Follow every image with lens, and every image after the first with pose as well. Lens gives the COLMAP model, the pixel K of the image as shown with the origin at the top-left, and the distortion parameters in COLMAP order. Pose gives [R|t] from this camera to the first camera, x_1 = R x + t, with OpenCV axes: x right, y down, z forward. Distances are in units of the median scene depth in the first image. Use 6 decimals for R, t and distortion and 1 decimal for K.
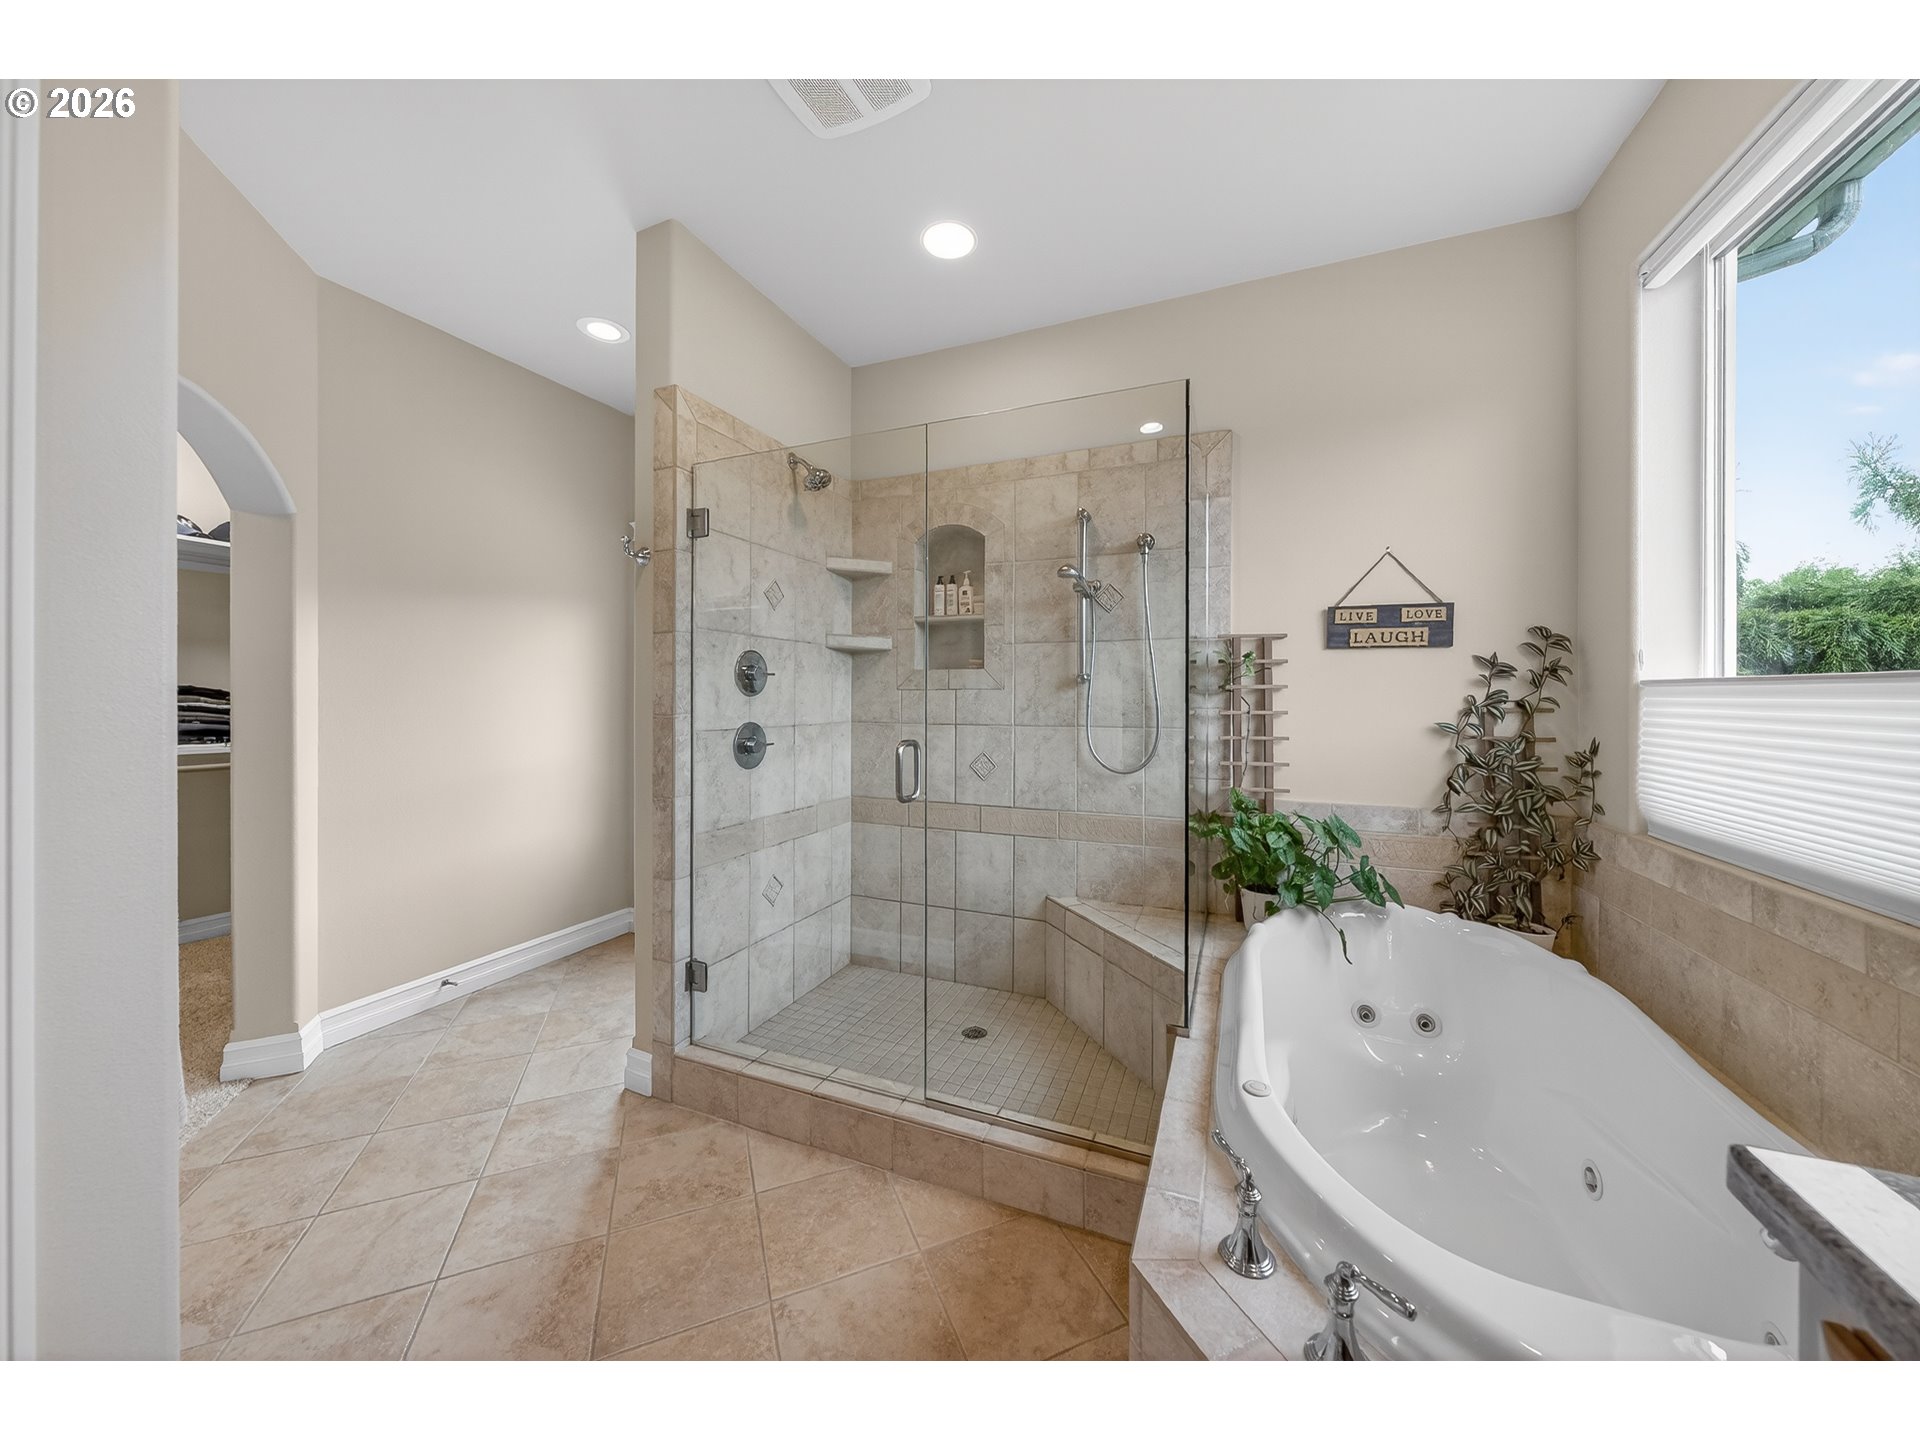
lens RADIAL K [[666.7, 0, 961.1], [0, 666.7, 694.7], [0, 0, 1]] dist [-0.003362, -0.000077]
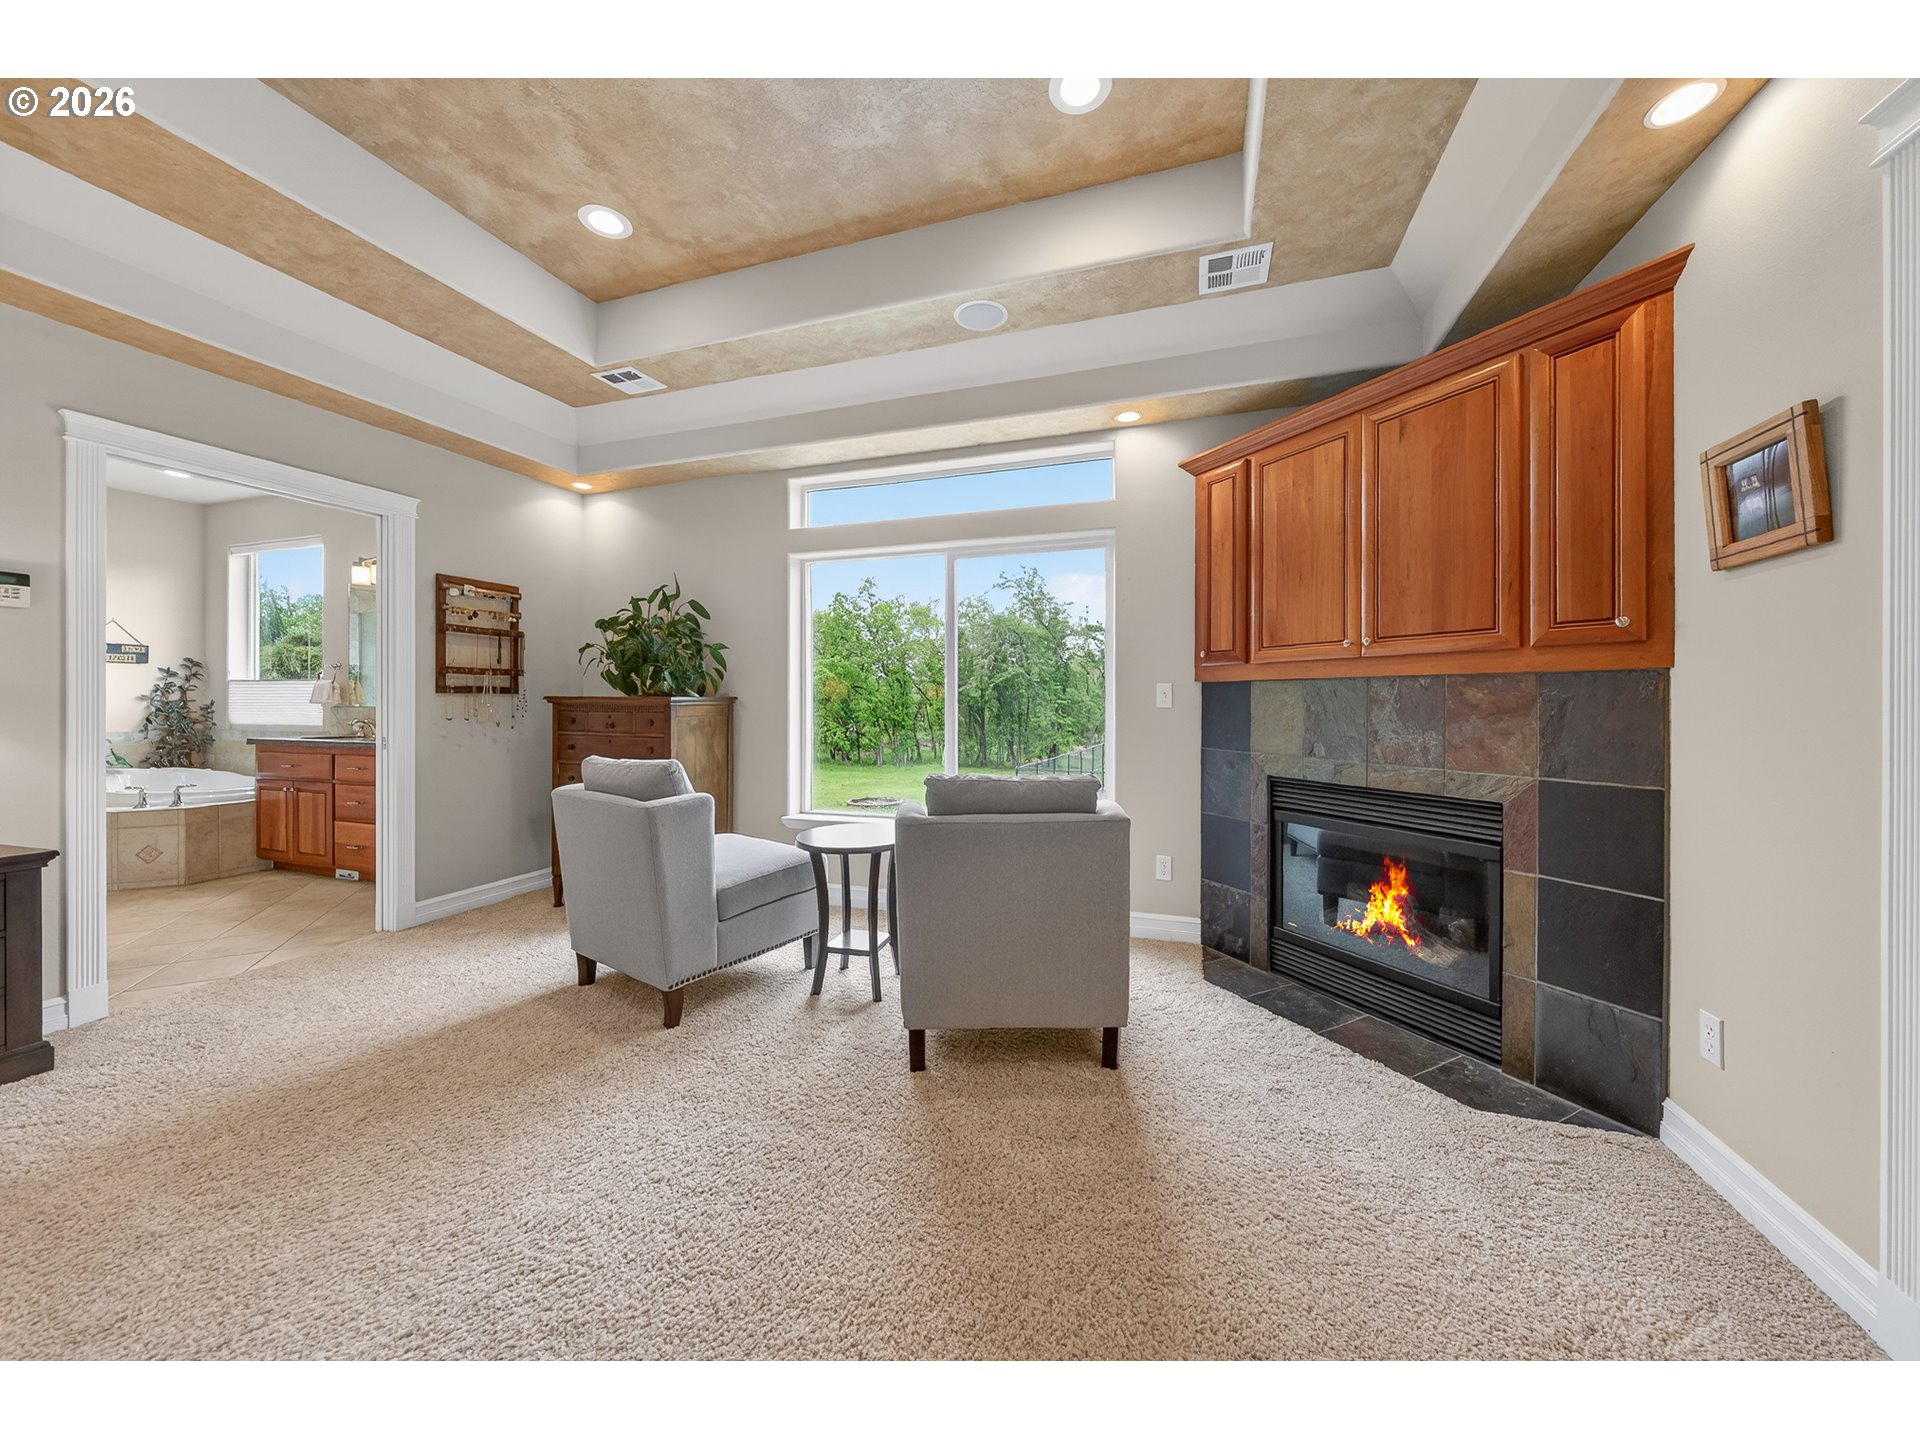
lens RADIAL K [[666.7, 0, 966.4], [0, 666.7, 702.6], [0, 0, 1]] dist [-0.003362, -0.000077]
pose [[-0.073564, -0.004379, 0.997281, -1.775896], [-0.005352, 0.999978, 0.003996, 0.042184], [-0.997276, -0.005043, -0.073586, -1.686470]]
